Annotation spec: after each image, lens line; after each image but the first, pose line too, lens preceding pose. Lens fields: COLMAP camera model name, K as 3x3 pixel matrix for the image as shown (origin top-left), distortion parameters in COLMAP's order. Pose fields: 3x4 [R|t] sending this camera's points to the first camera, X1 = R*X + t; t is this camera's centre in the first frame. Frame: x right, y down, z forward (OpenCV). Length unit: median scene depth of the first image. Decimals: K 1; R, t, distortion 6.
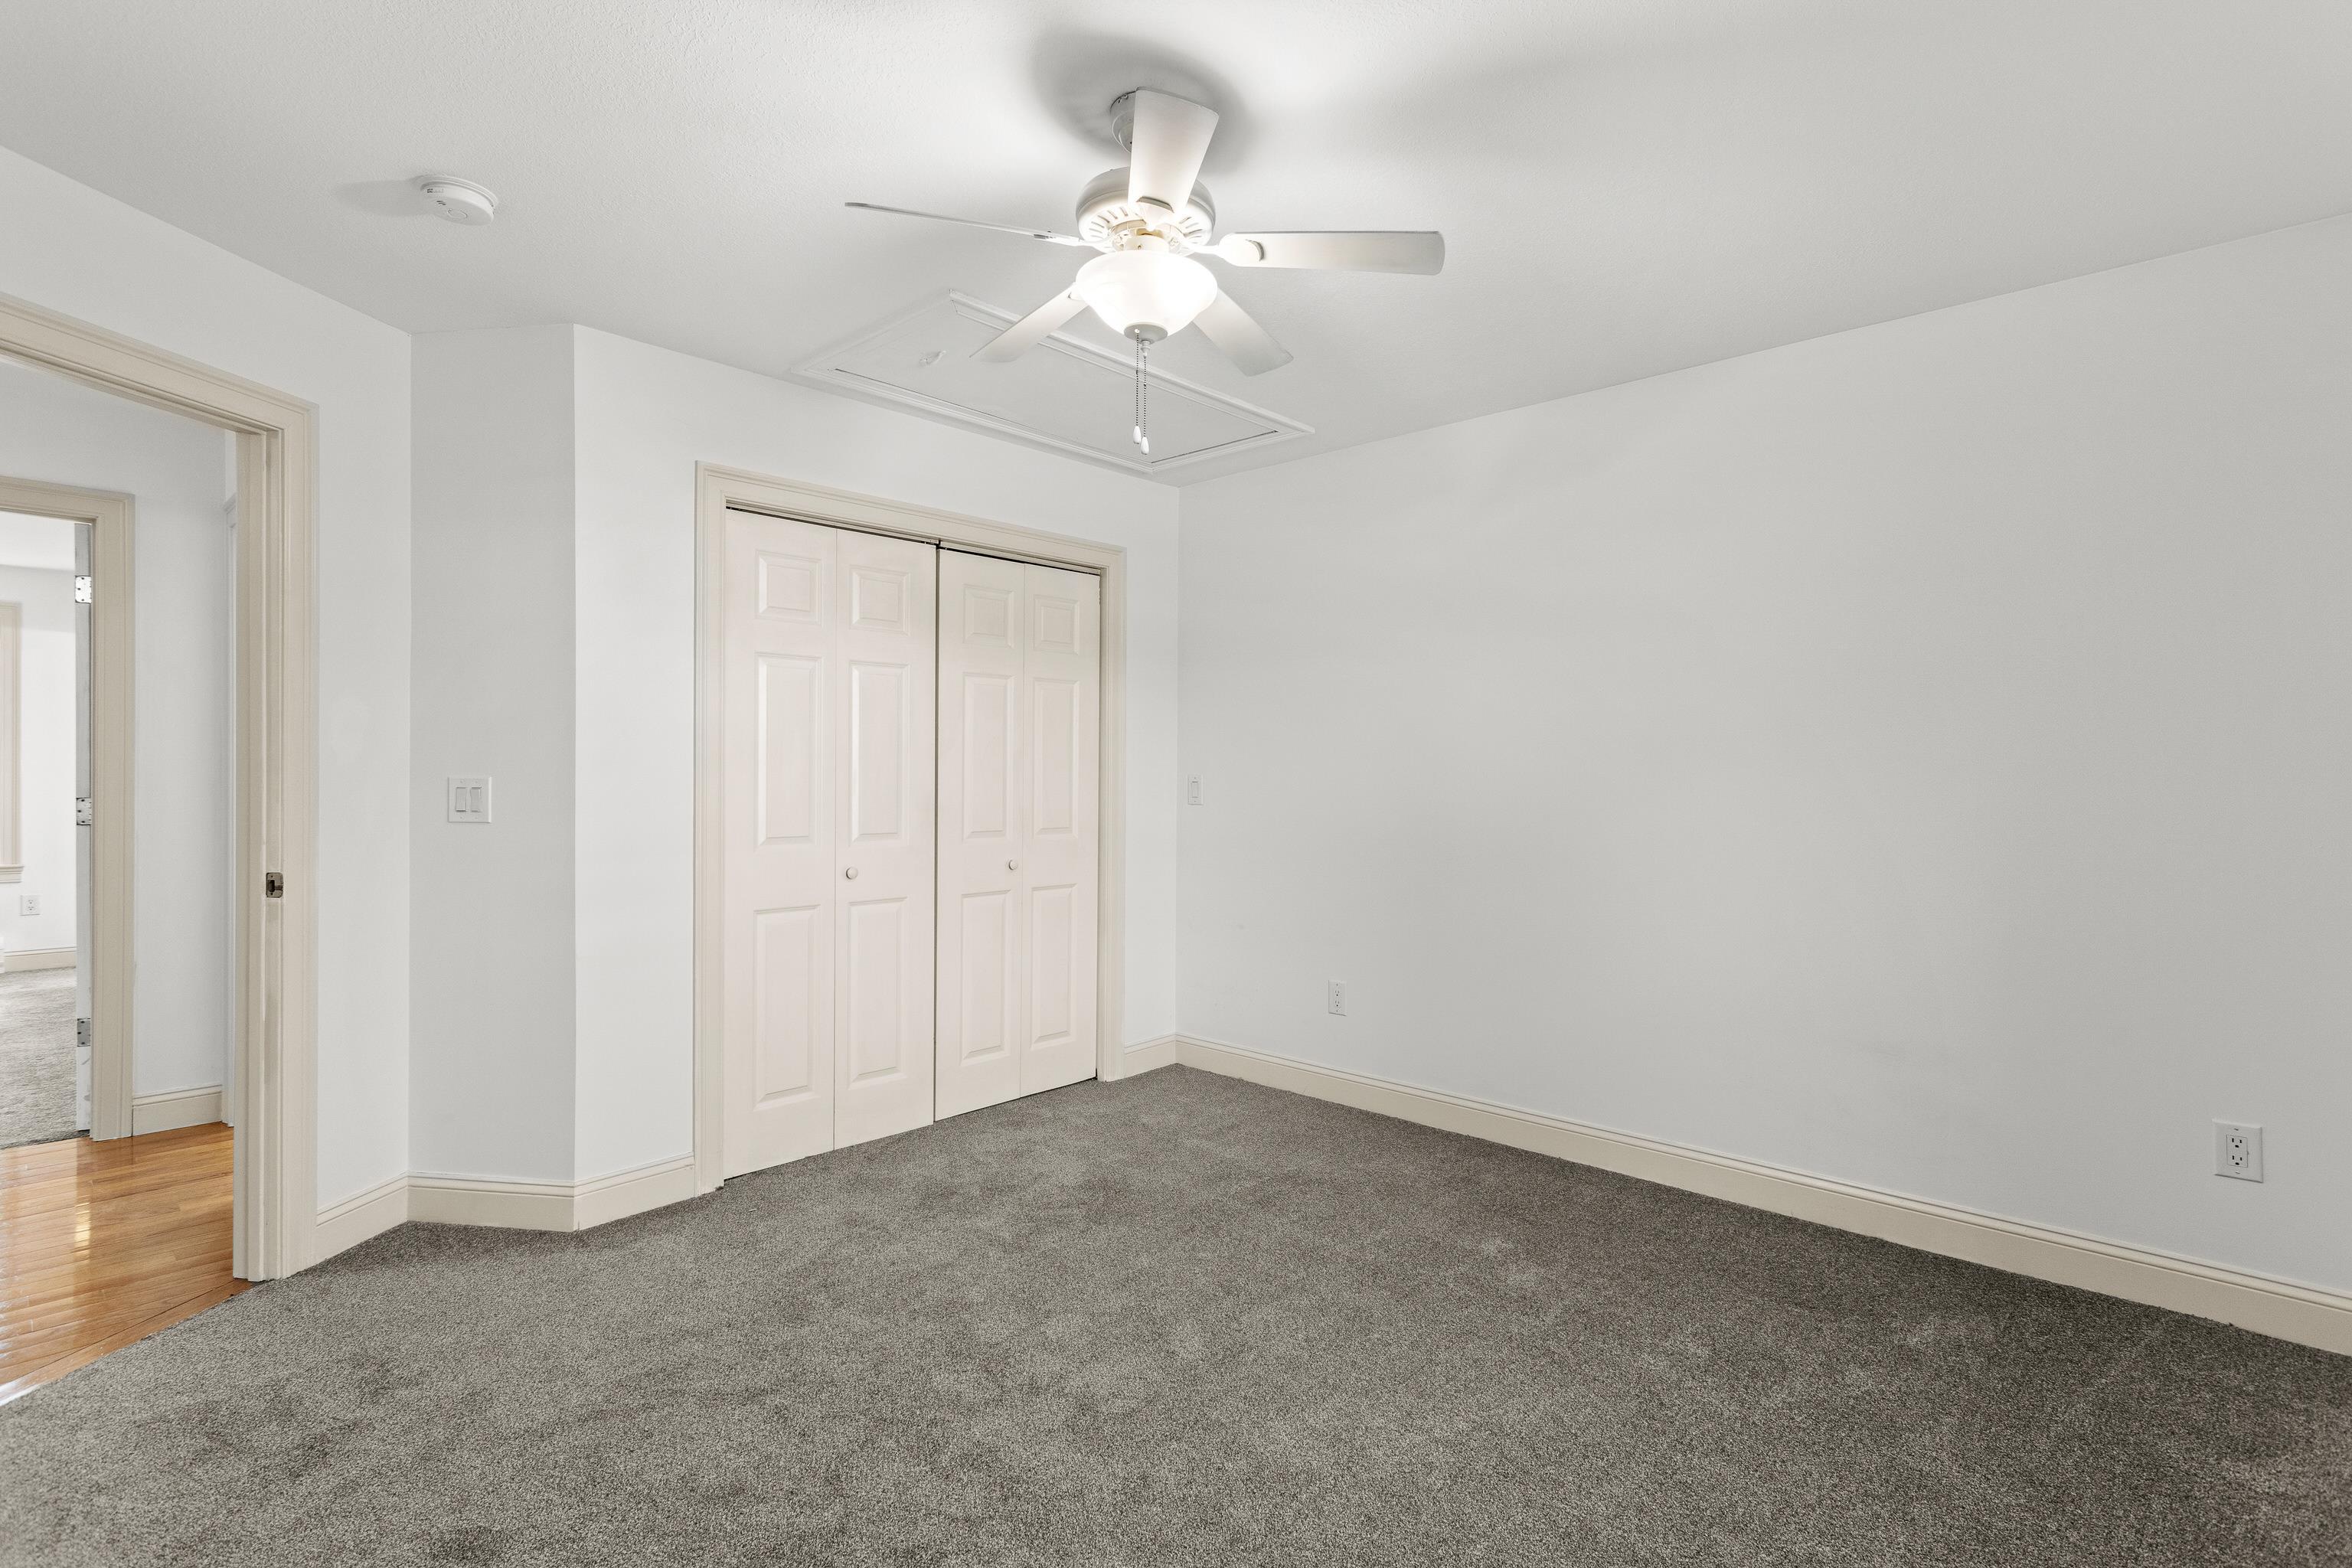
lens RADIAL K [[1129.7, 0, 1183.2], [0, 1129.7, 783.5], [0, 0, 1]] dist [0.012787, 0.000467]
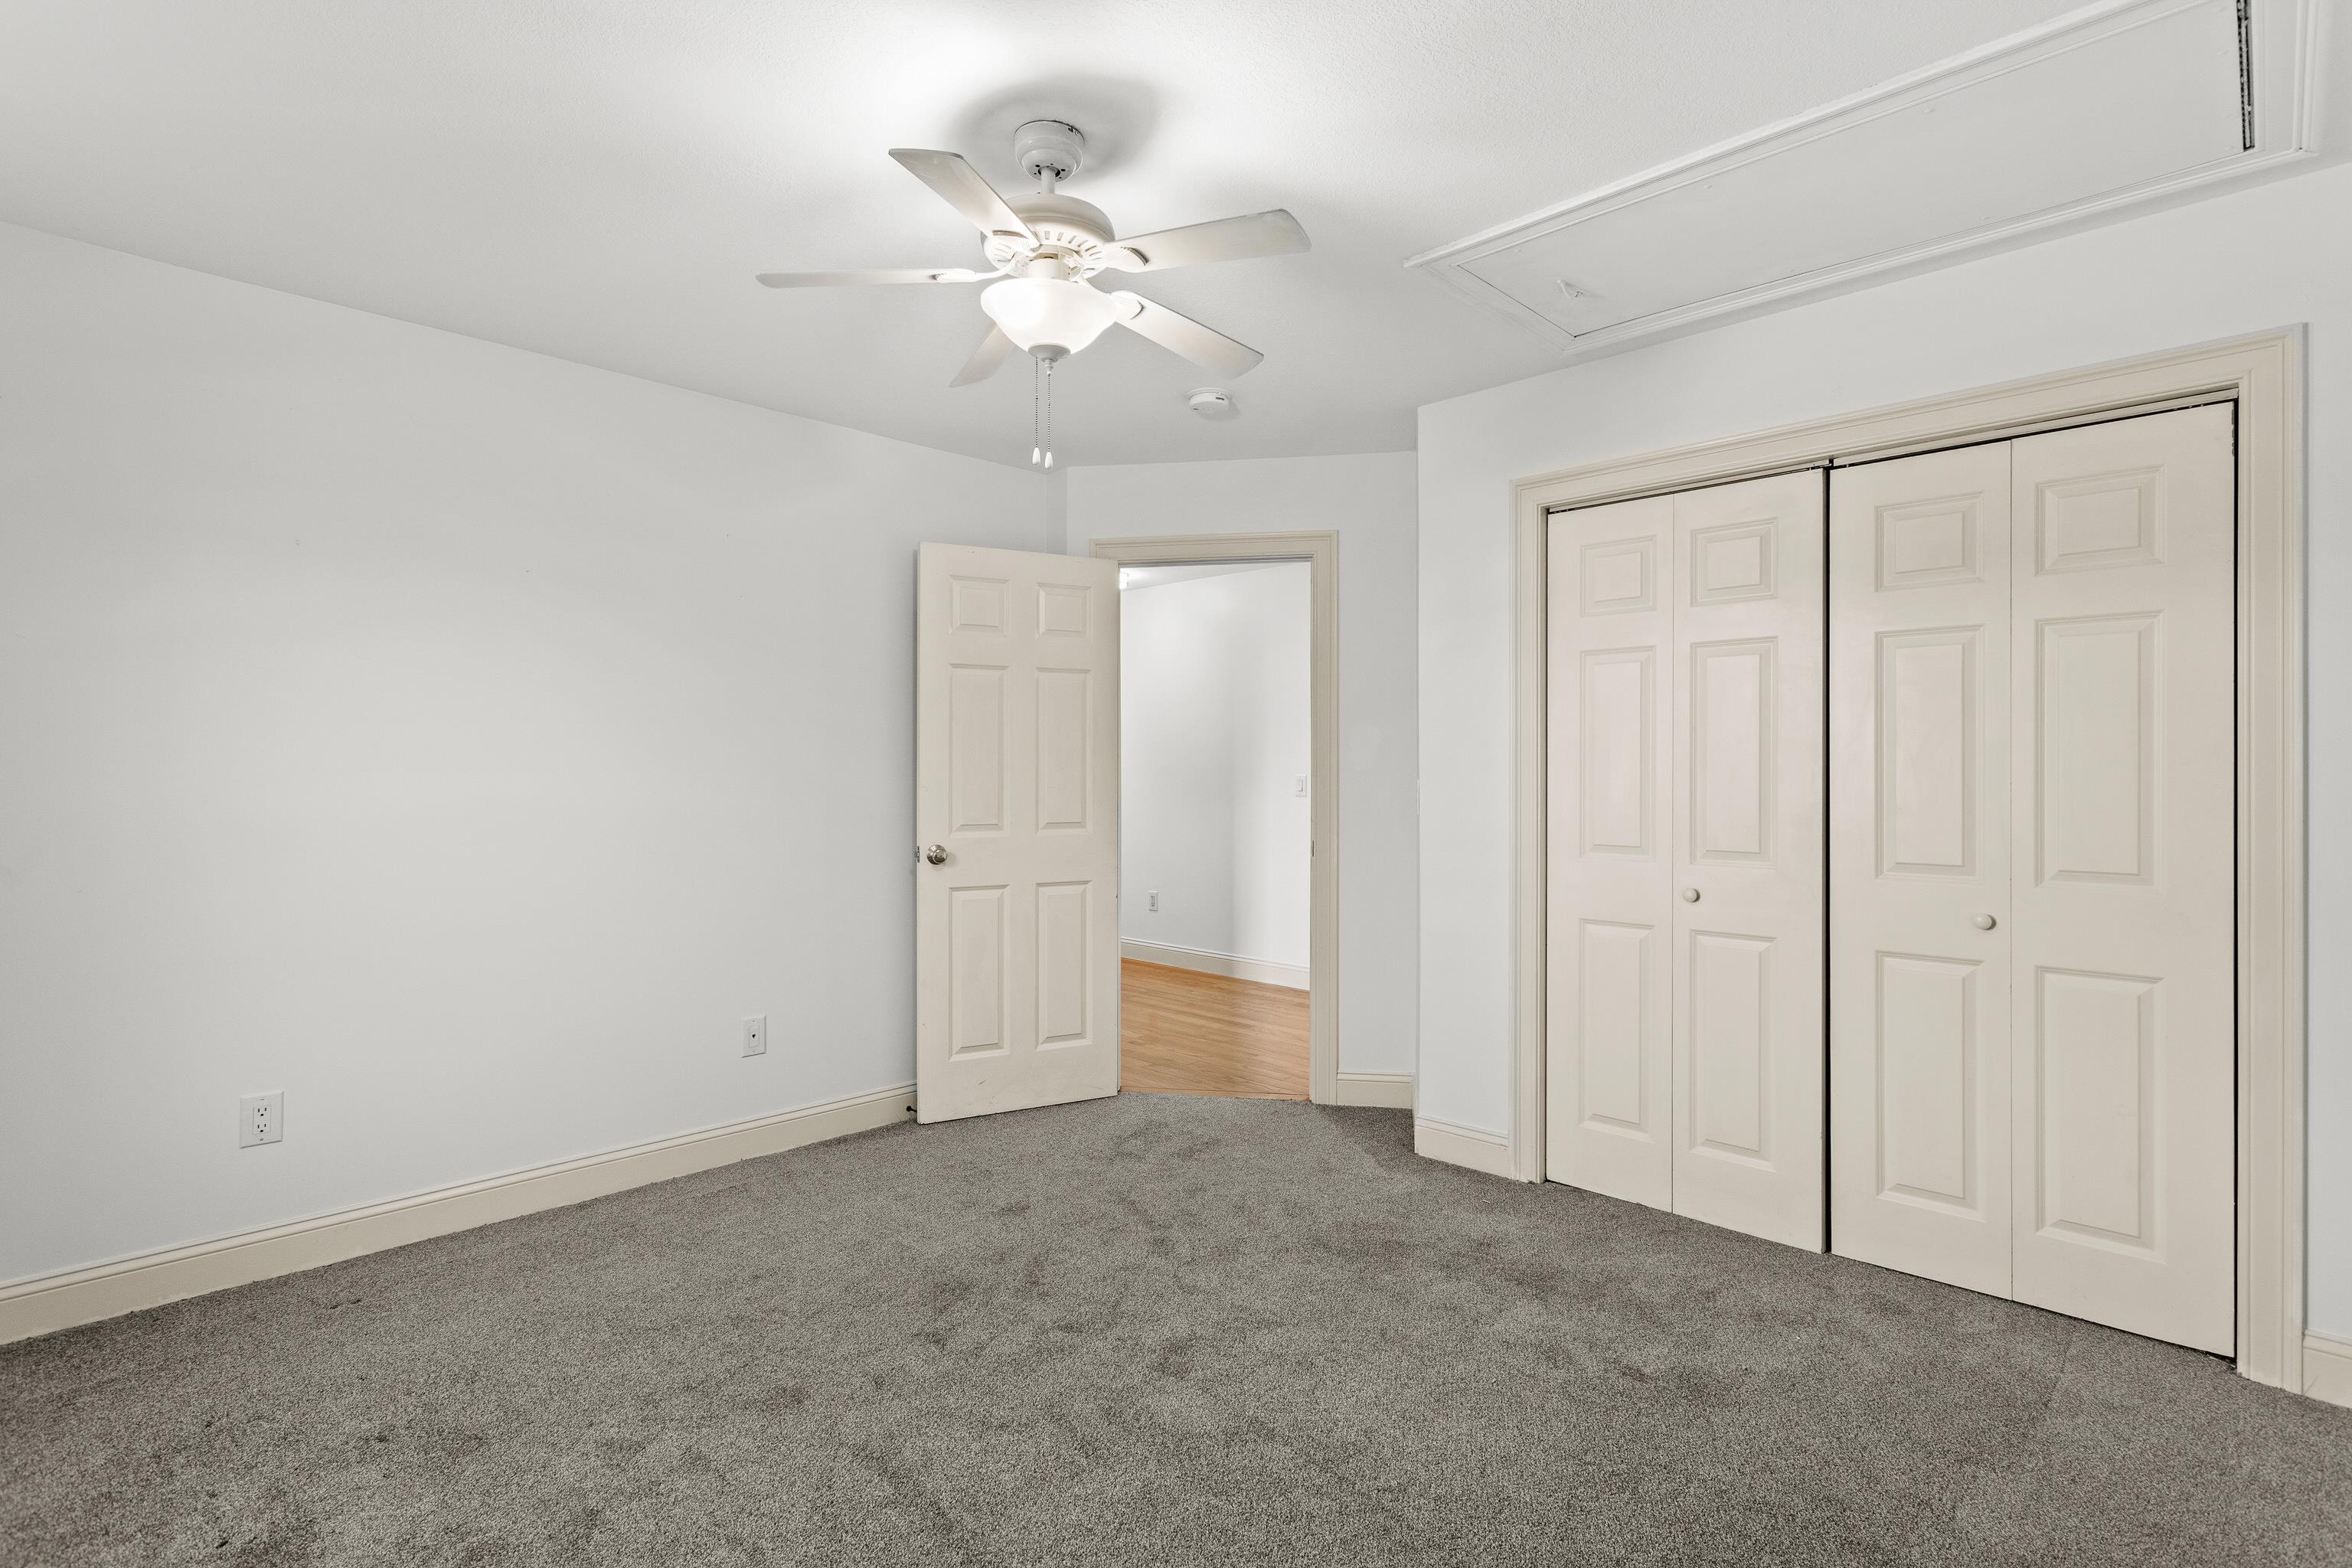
lens RADIAL K [[1129.7, 0, 1182.8], [0, 1129.7, 785.3], [0, 0, 1]] dist [0.012787, 0.000467]
pose [[-0.020598, 0.005386, -0.999773, 0.614976], [-0.012667, 0.999904, 0.005648, -0.003481], [0.999708, 0.012780, -0.020528, 0.698747]]
